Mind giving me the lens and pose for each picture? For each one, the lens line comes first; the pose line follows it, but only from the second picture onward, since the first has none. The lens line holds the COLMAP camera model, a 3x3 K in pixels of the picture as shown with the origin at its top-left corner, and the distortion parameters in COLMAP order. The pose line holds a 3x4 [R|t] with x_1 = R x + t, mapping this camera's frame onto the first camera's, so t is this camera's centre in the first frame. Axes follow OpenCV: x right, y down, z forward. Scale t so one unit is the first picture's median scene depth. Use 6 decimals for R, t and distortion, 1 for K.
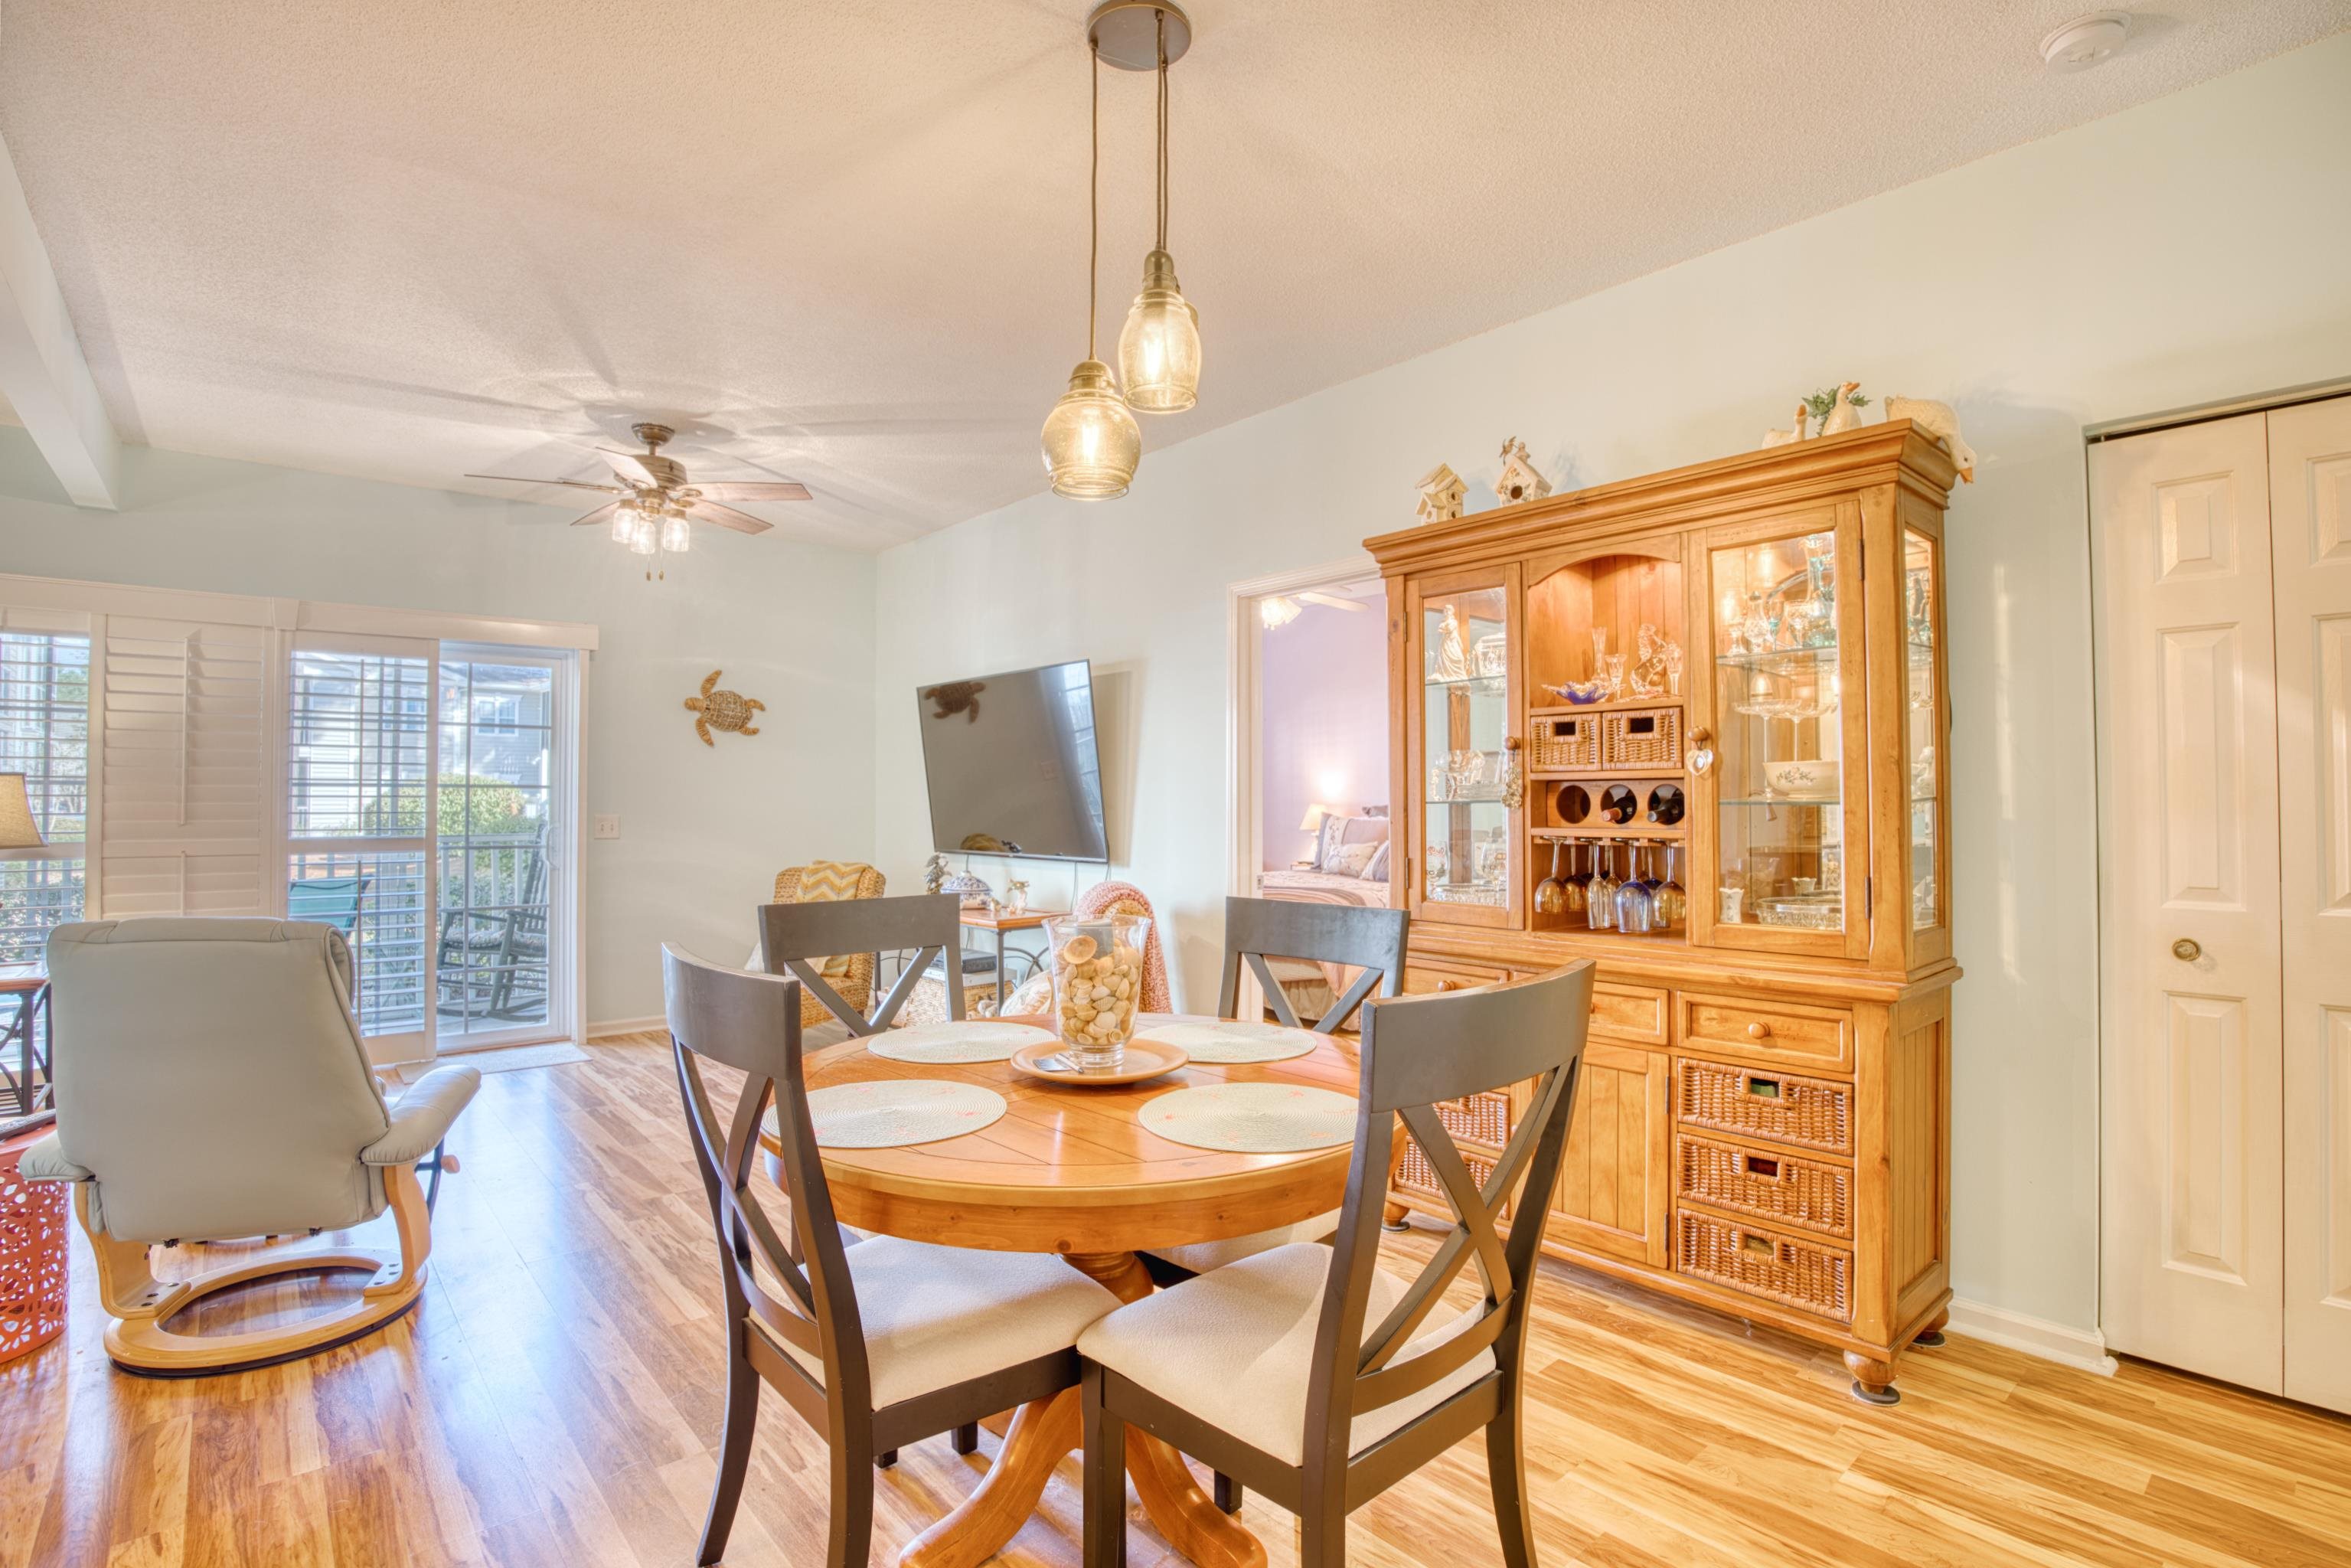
lens RADIAL K [[1114.6, 0, 1163.9], [0, 1114.6, 792.4], [0, 0, 1]] dist [-0.061514, 0.016070]
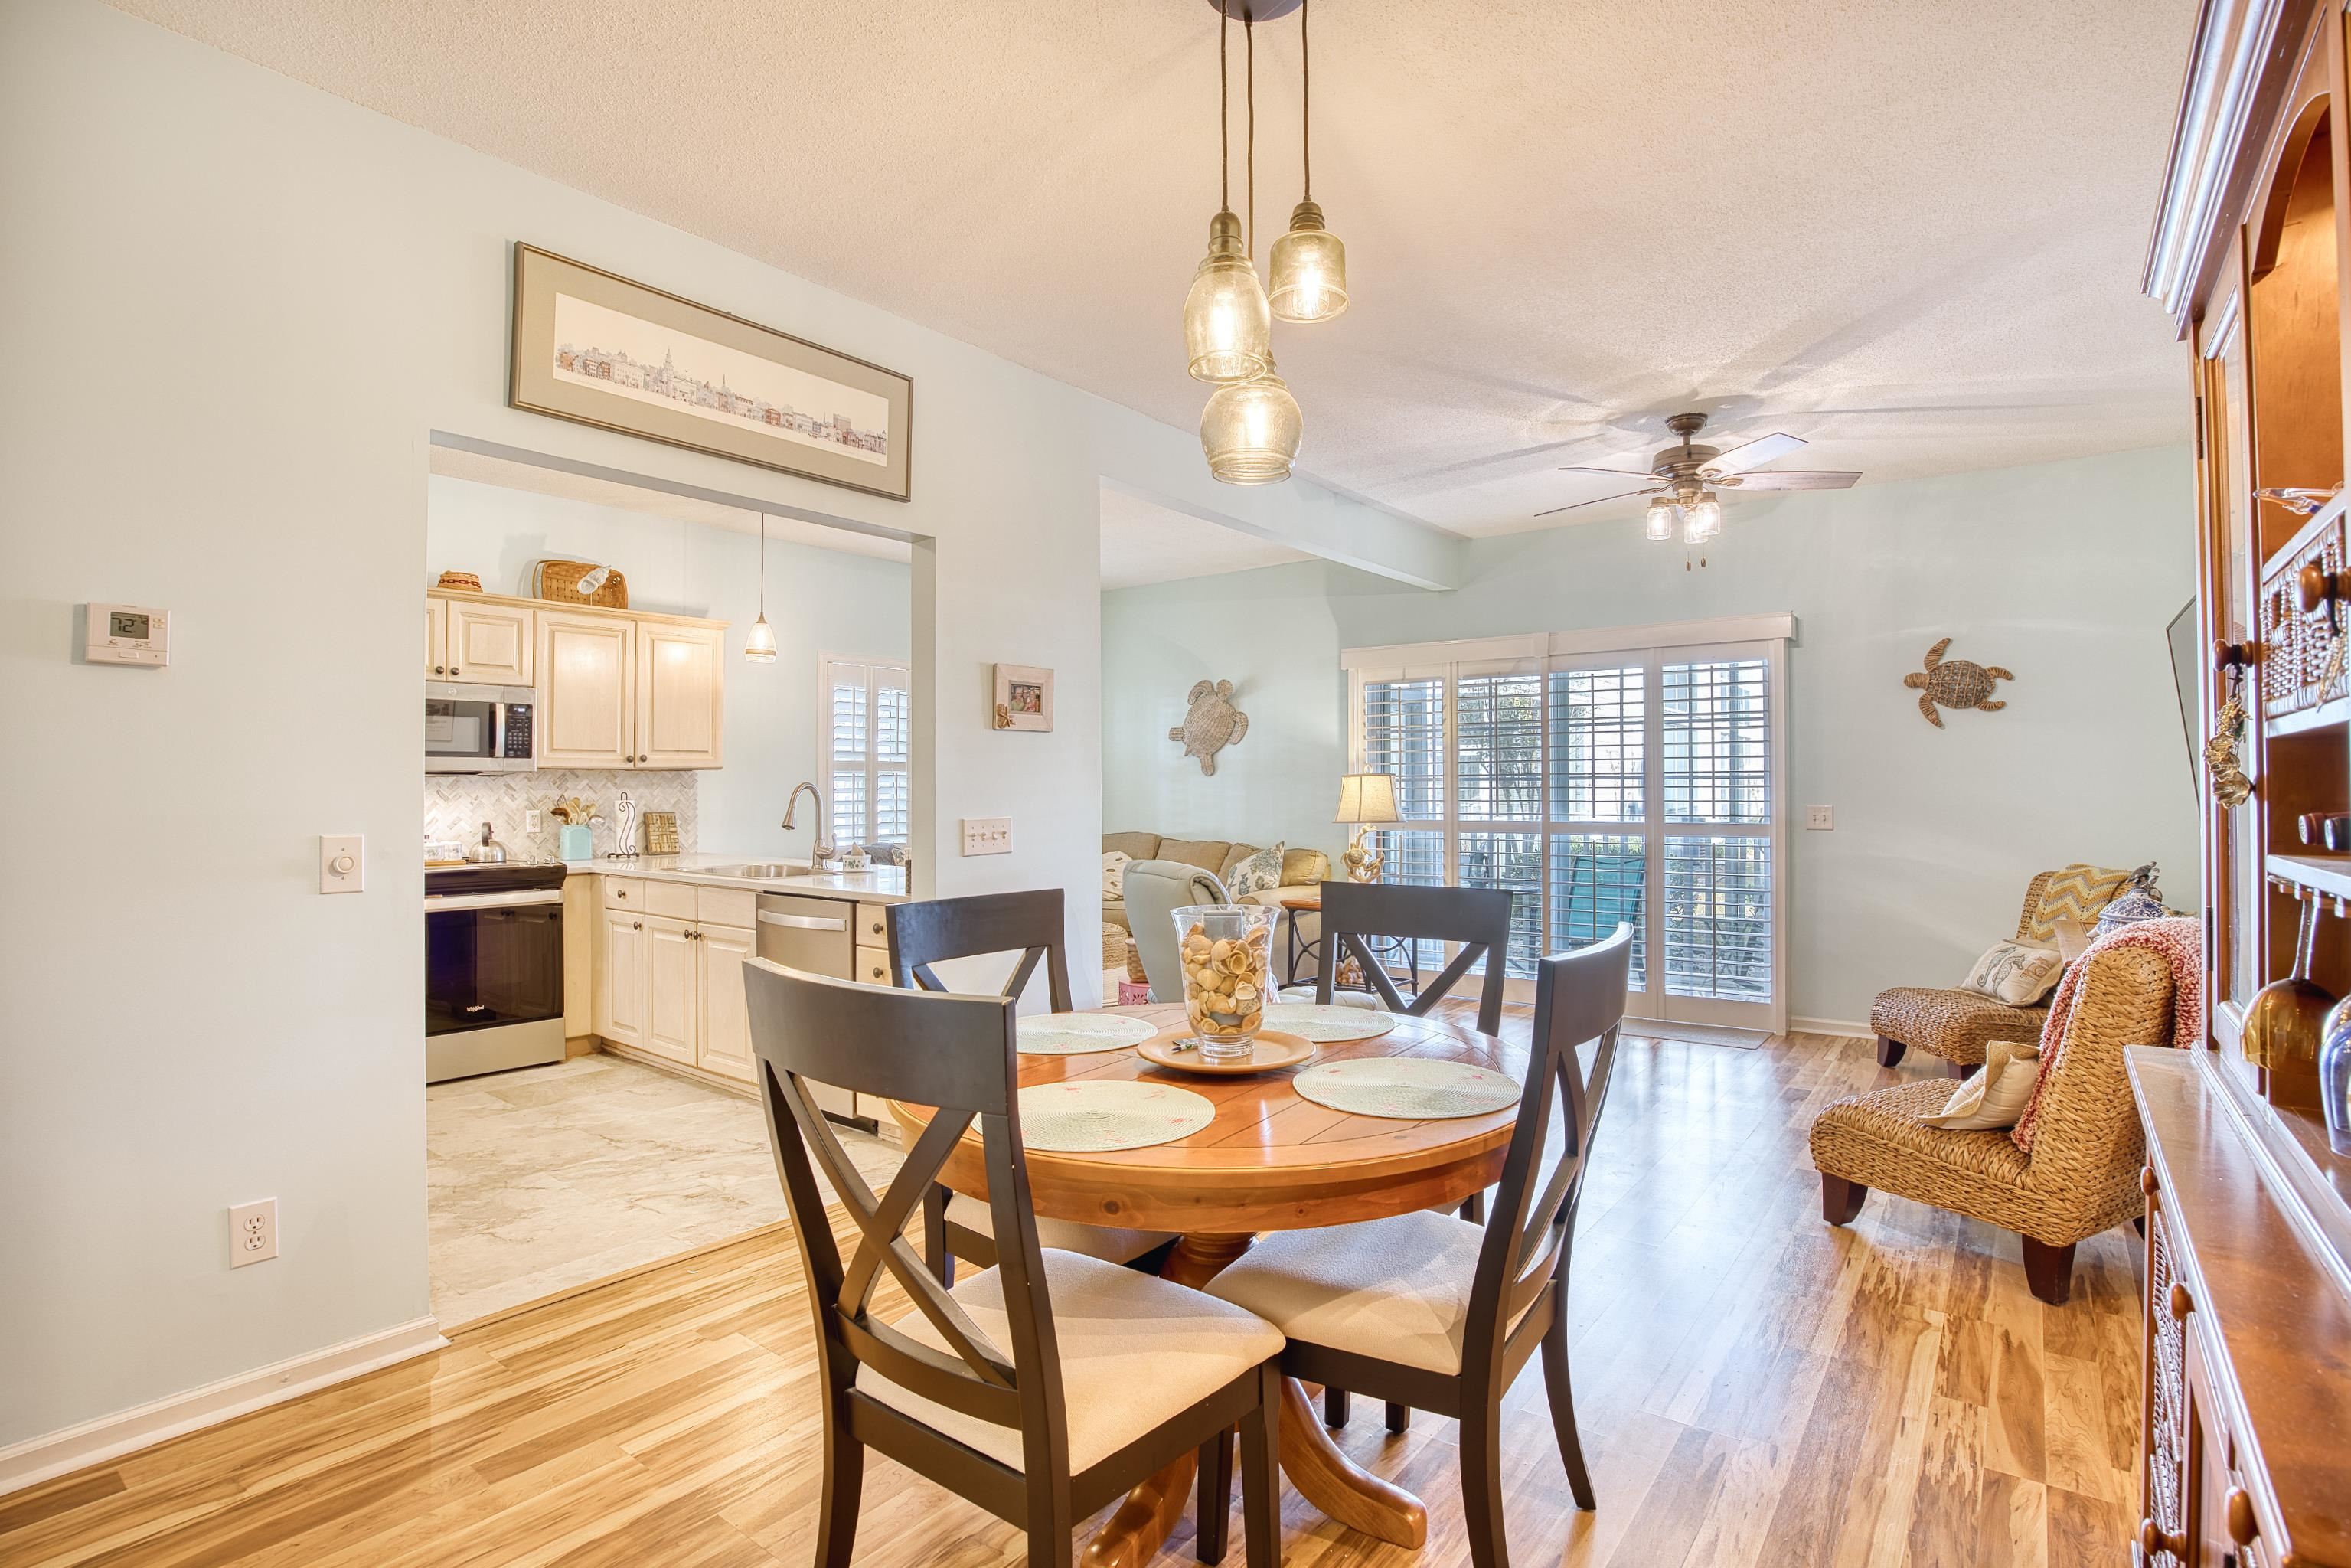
lens RADIAL K [[1114.6, 0, 1183.7], [0, 1114.6, 779.6], [0, 0, 1]] dist [-0.061514, 0.016070]
pose [[0.208404, -0.011208, -0.977979, 0.473039], [0.009385, 0.999911, -0.009460, 0.002708], [0.977998, -0.007207, 0.208491, 0.392150]]
